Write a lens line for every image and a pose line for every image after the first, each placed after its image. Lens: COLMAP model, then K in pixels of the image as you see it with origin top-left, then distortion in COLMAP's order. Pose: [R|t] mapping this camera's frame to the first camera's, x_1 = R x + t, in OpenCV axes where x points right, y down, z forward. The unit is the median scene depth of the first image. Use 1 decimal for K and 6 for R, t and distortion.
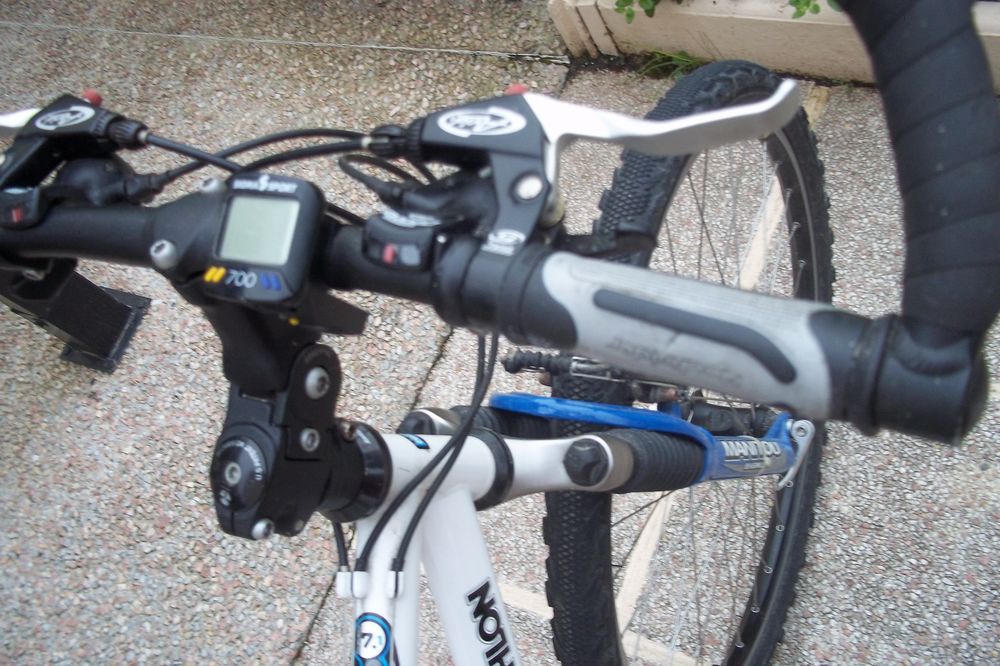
lens RADIAL K [[1064.8, 0, 511.3], [0, 1064.8, 336.9], [0, 0, 1]] dist [-0.021216, 0.098537]
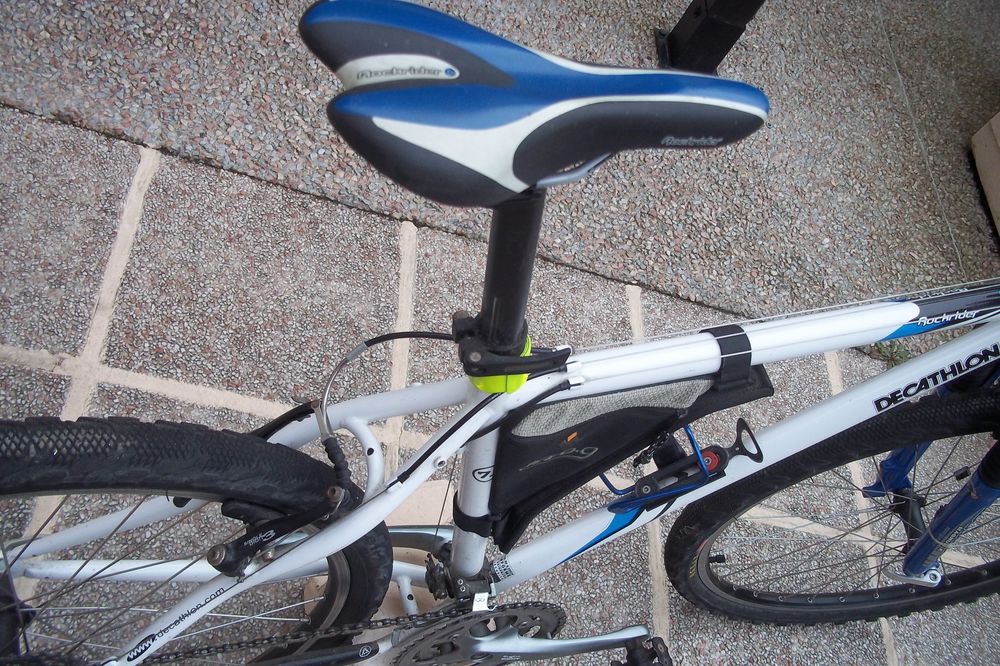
lens RADIAL K [[1064.8, 0, 511.3], [0, 1064.8, 336.9], [0, 0, 1]] dist [-0.021216, 0.098537]
pose [[0.192073, 0.979382, -0.062606, -0.034240], [-0.980192, 0.188311, -0.061343, 0.398373], [-0.048288, 0.073148, 0.996151, -0.239025]]
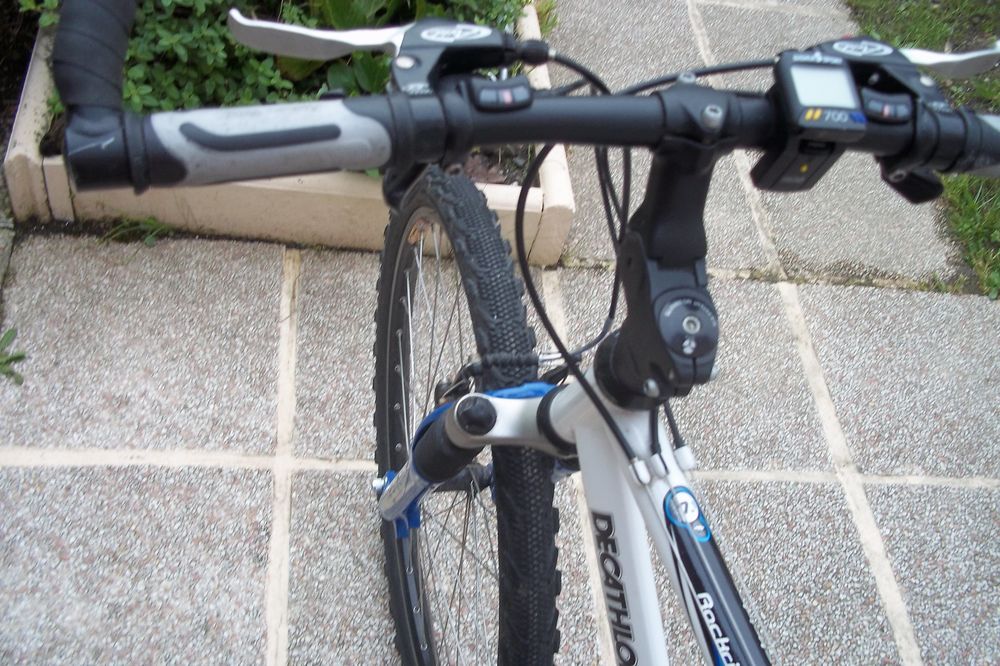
lens RADIAL K [[1064.8, 0, 511.3], [0, 1064.8, 336.9], [0, 0, 1]] dist [-0.021216, 0.098537]
pose [[0.696093, -0.015459, 0.717785, -0.345482], [0.192492, 0.967183, -0.165844, 0.082847], [-0.691666, 0.253611, 0.676225, 0.097080]]
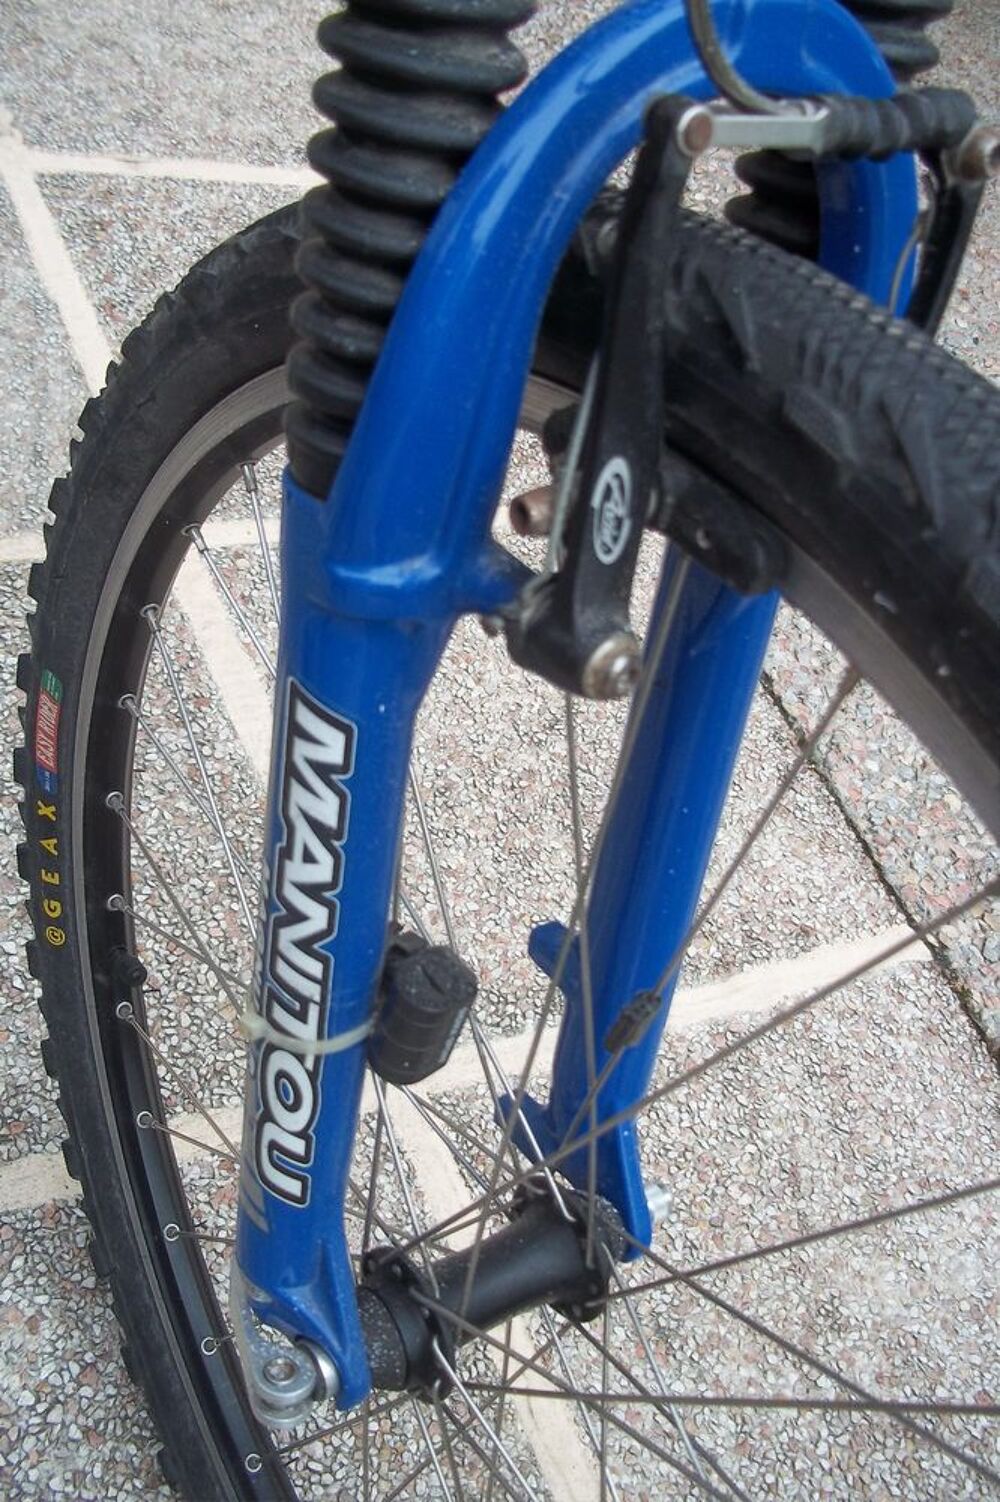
lens RADIAL K [[1593.2, 0, 496.4], [0, 1593.2, 780.5], [0, 0, 1]] dist [-0.007953, 0.043514]
pose [[-0.687642, 0.661600, -0.299056, 0.152751], [-0.664989, -0.408567, 0.625190, -0.107567], [0.291442, 0.628775, 0.720904, 0.341819]]
